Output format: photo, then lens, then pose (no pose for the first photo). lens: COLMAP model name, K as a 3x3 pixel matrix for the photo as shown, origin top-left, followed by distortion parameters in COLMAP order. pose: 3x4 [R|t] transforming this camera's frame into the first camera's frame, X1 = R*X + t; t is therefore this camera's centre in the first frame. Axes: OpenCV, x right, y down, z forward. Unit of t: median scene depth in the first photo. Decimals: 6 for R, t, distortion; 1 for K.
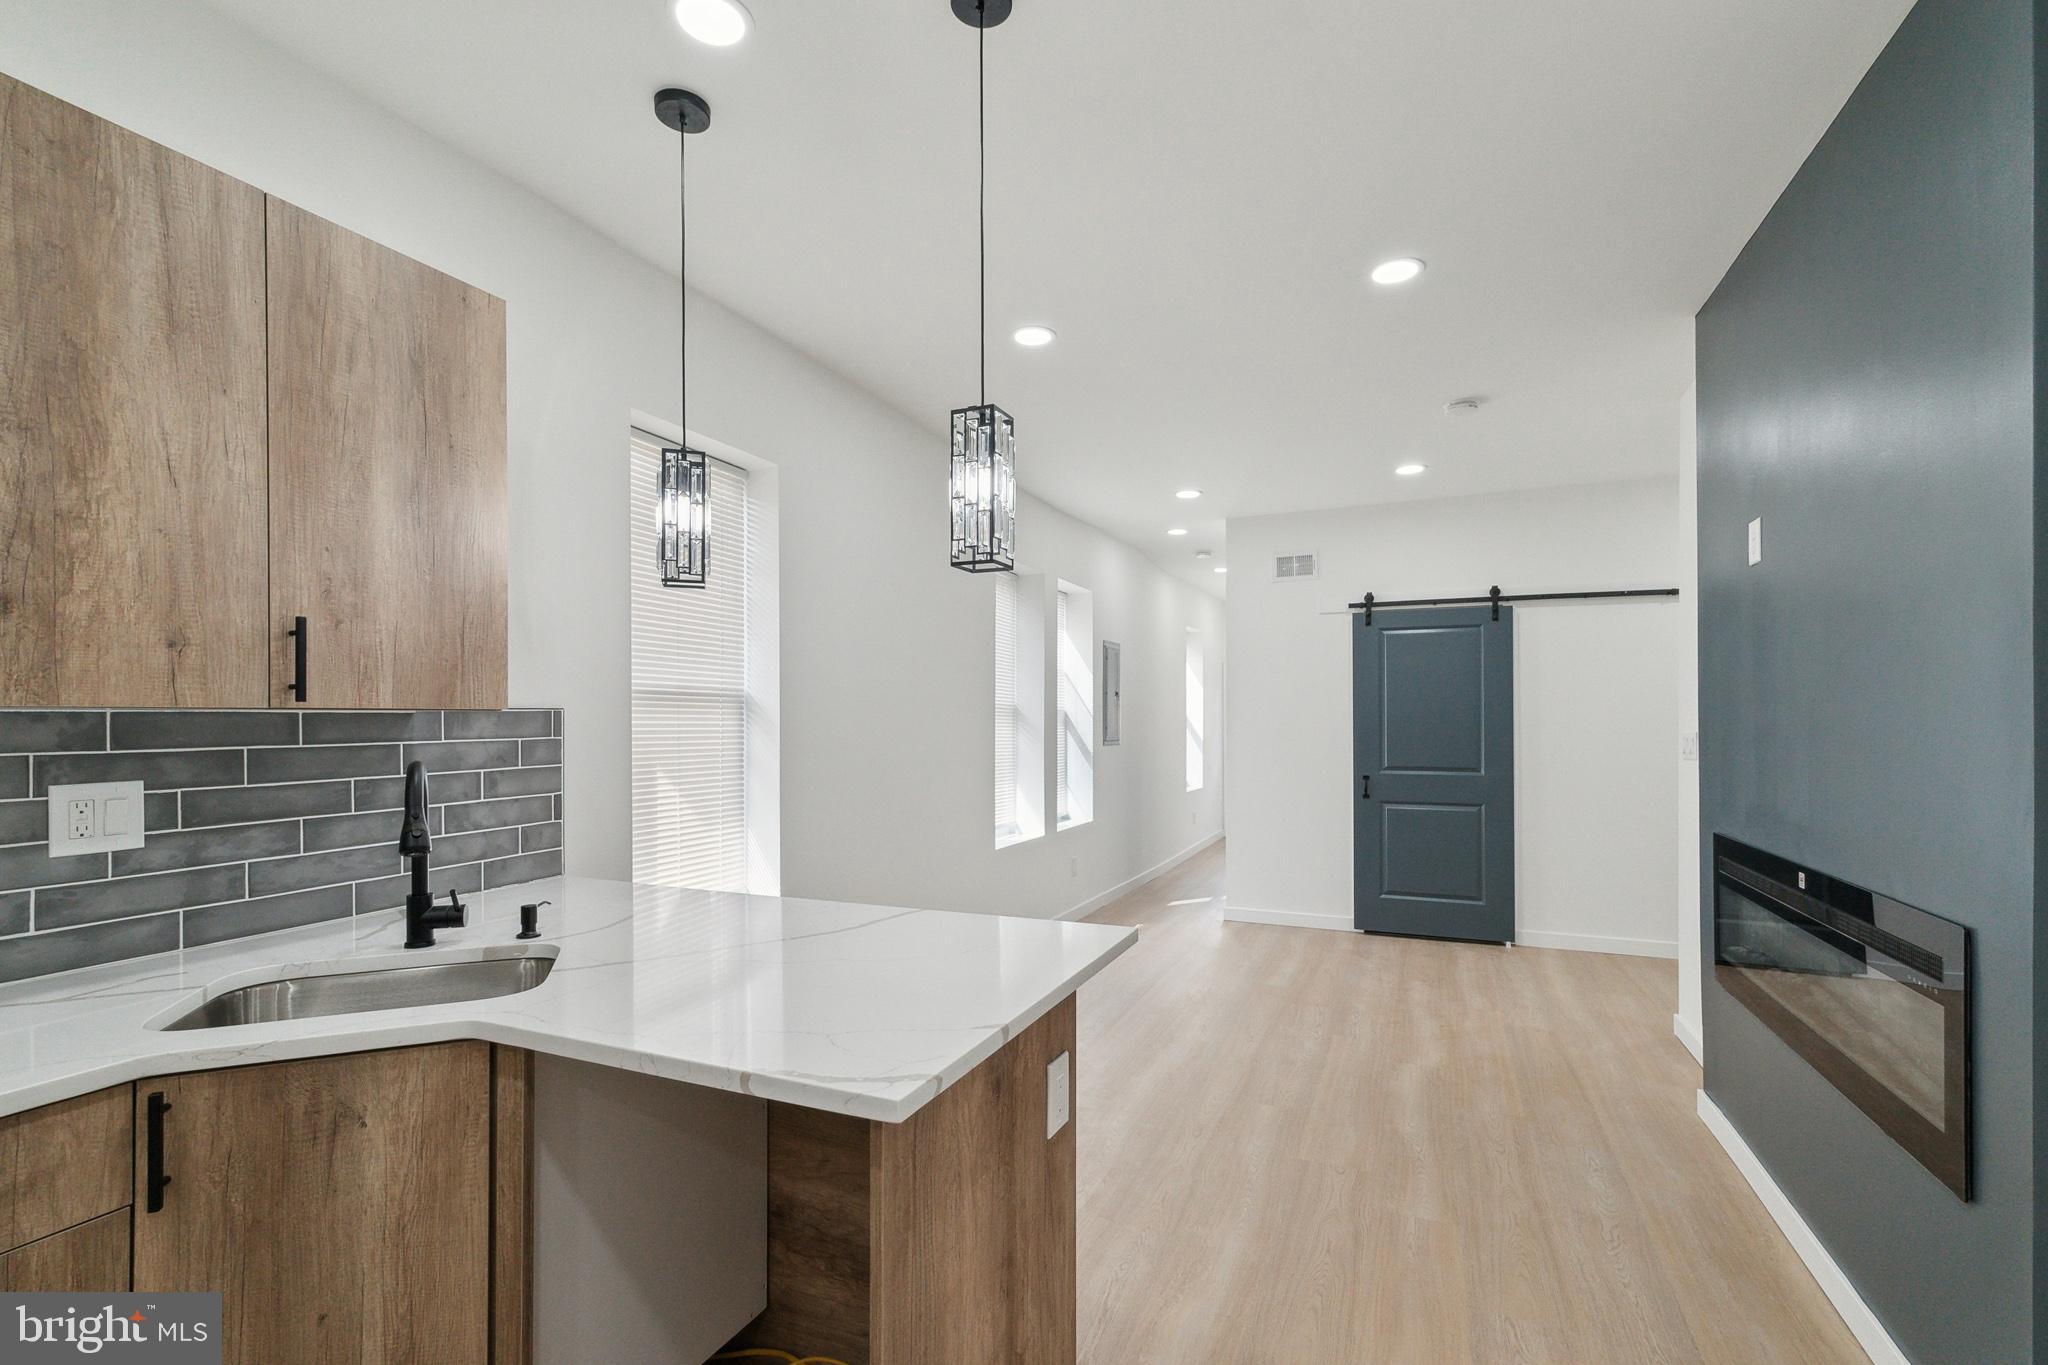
lens RADIAL K [[906.4, 0, 1026.3], [0, 906.4, 698.0], [0, 0, 1]] dist [-0.007669, 0.000497]
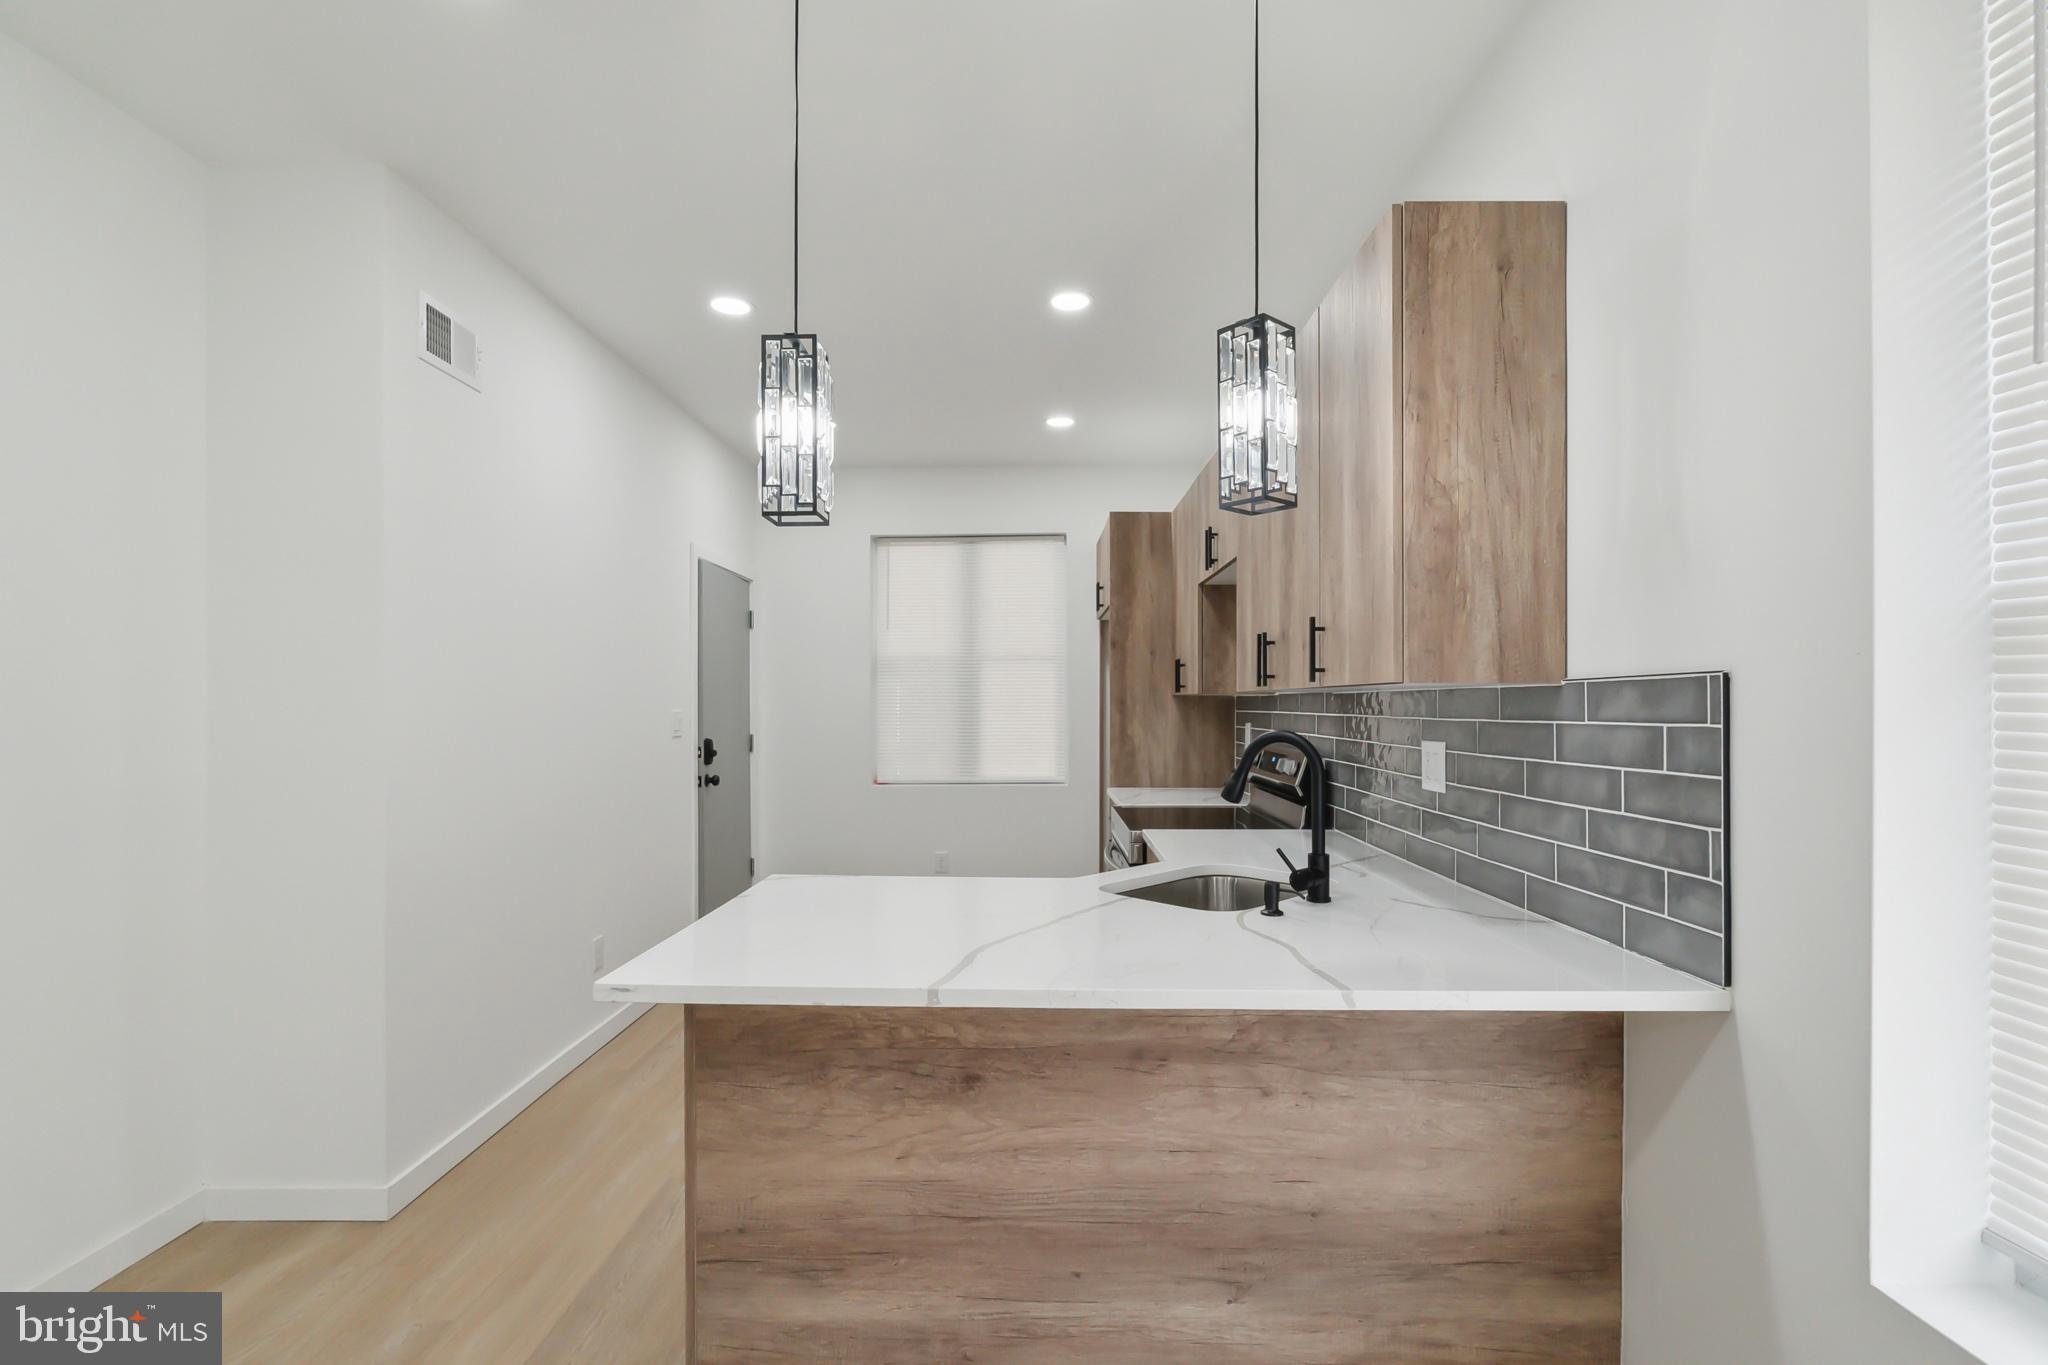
lens RADIAL K [[943.0, 0, 1020.1], [0, 943.0, 699.5], [0, 0, 1]] dist [-0.008099, 0.000255]
pose [[-0.921481, 0.003739, -0.388406, 0.033055], [0.014383, 0.999596, -0.024500, 0.017083], [0.388158, -0.028163, -0.921162, 0.632144]]
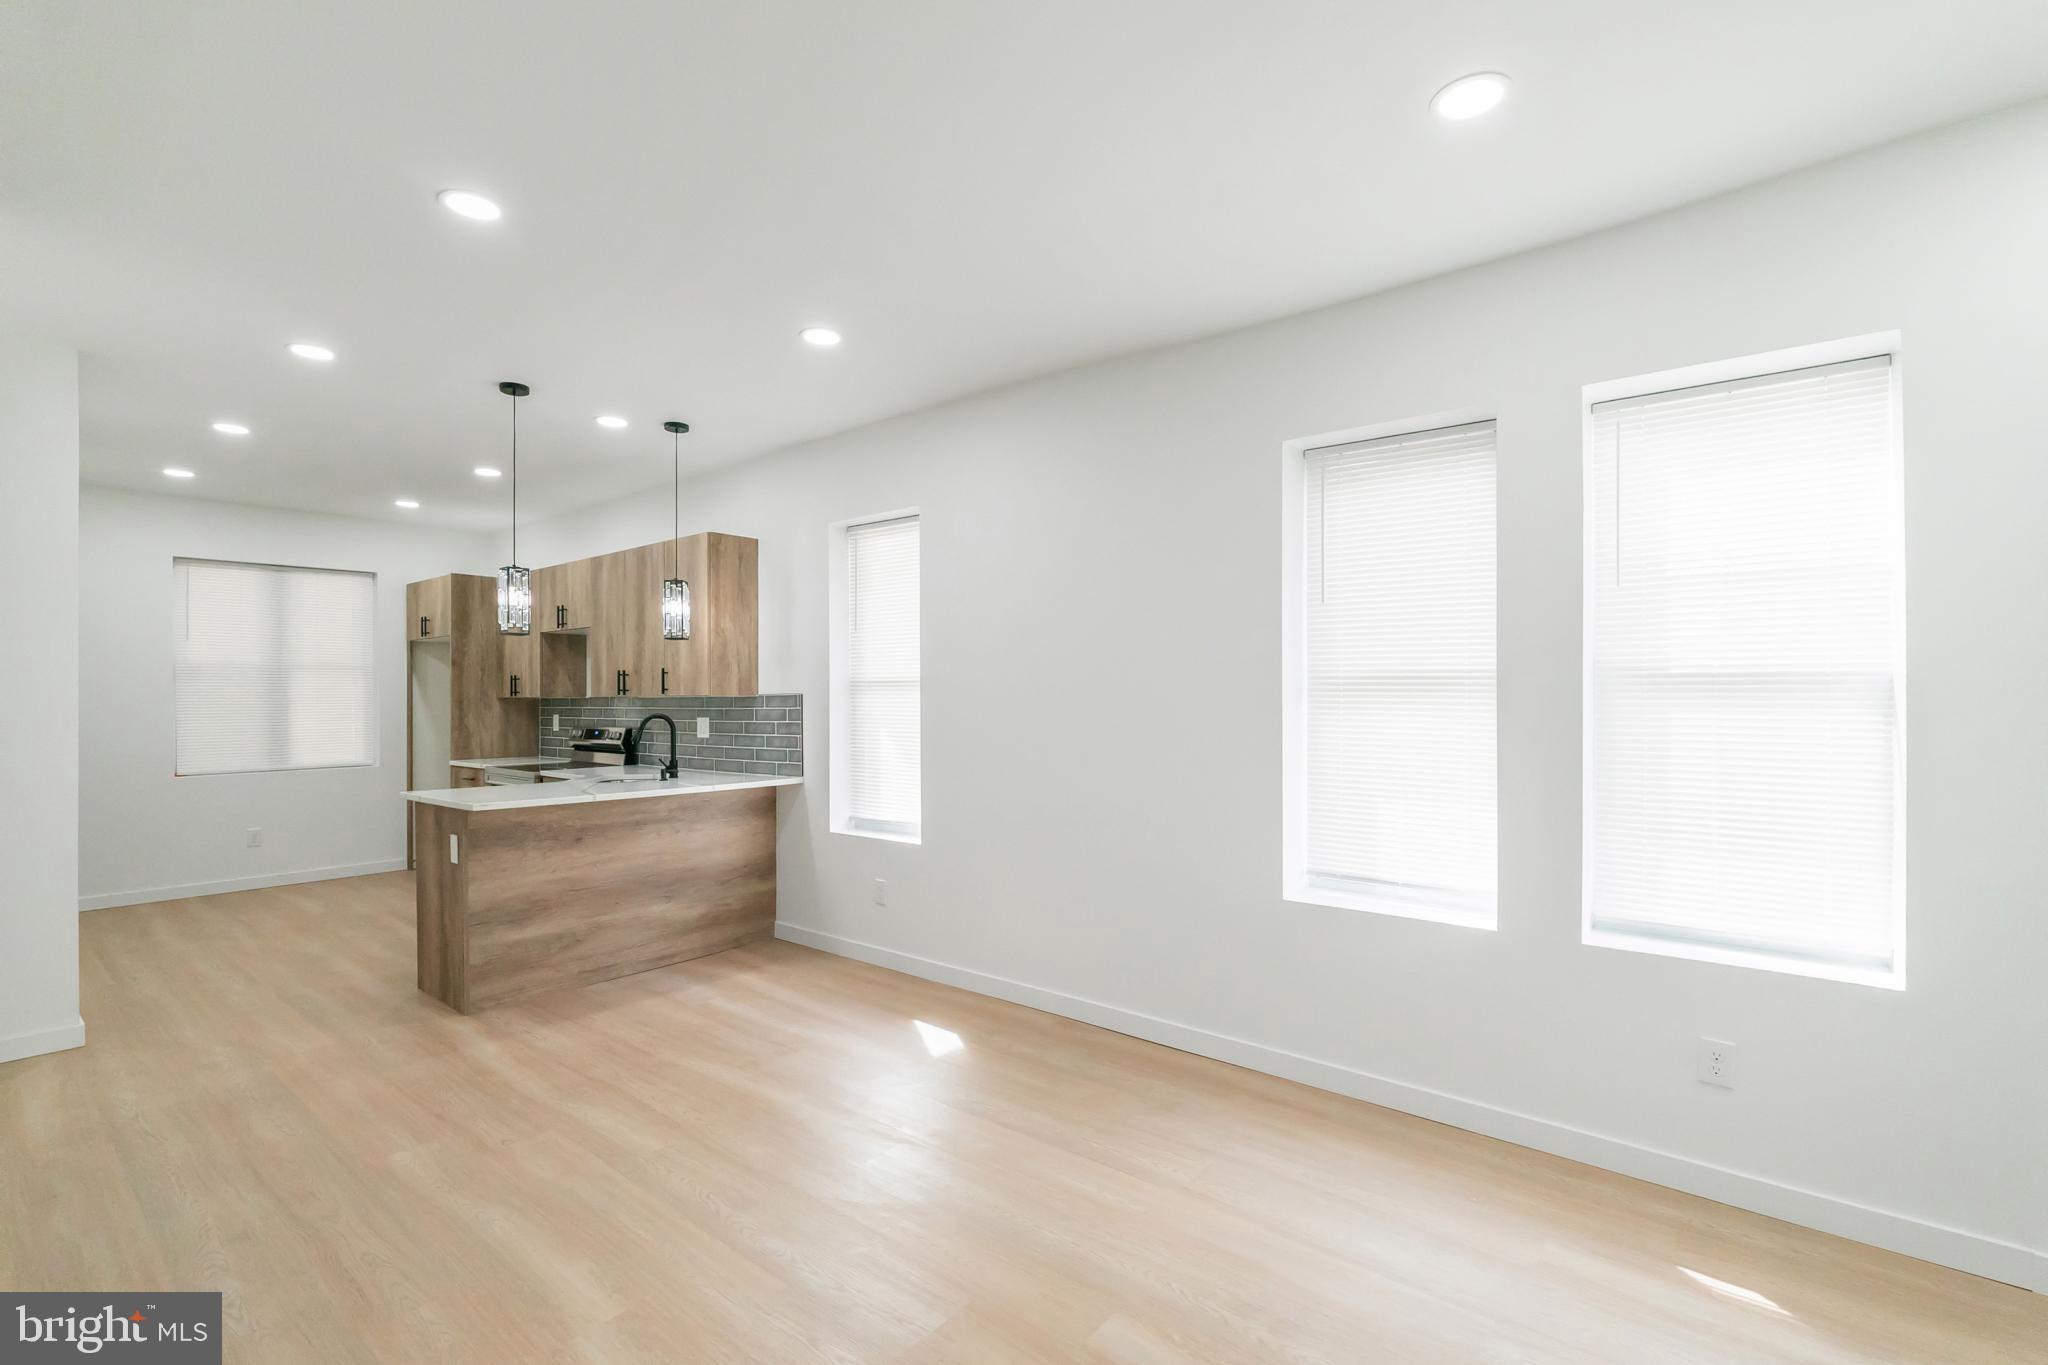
lens RADIAL K [[906.4, 0, 1026.3], [0, 906.4, 698.0], [0, 0, 1]] dist [-0.007669, 0.000497]
pose [[-0.267735, 0.006359, -0.963472, 0.598407], [0.030171, 0.999543, -0.001787, 0.019069], [0.963020, -0.029547, -0.267805, 0.946580]]
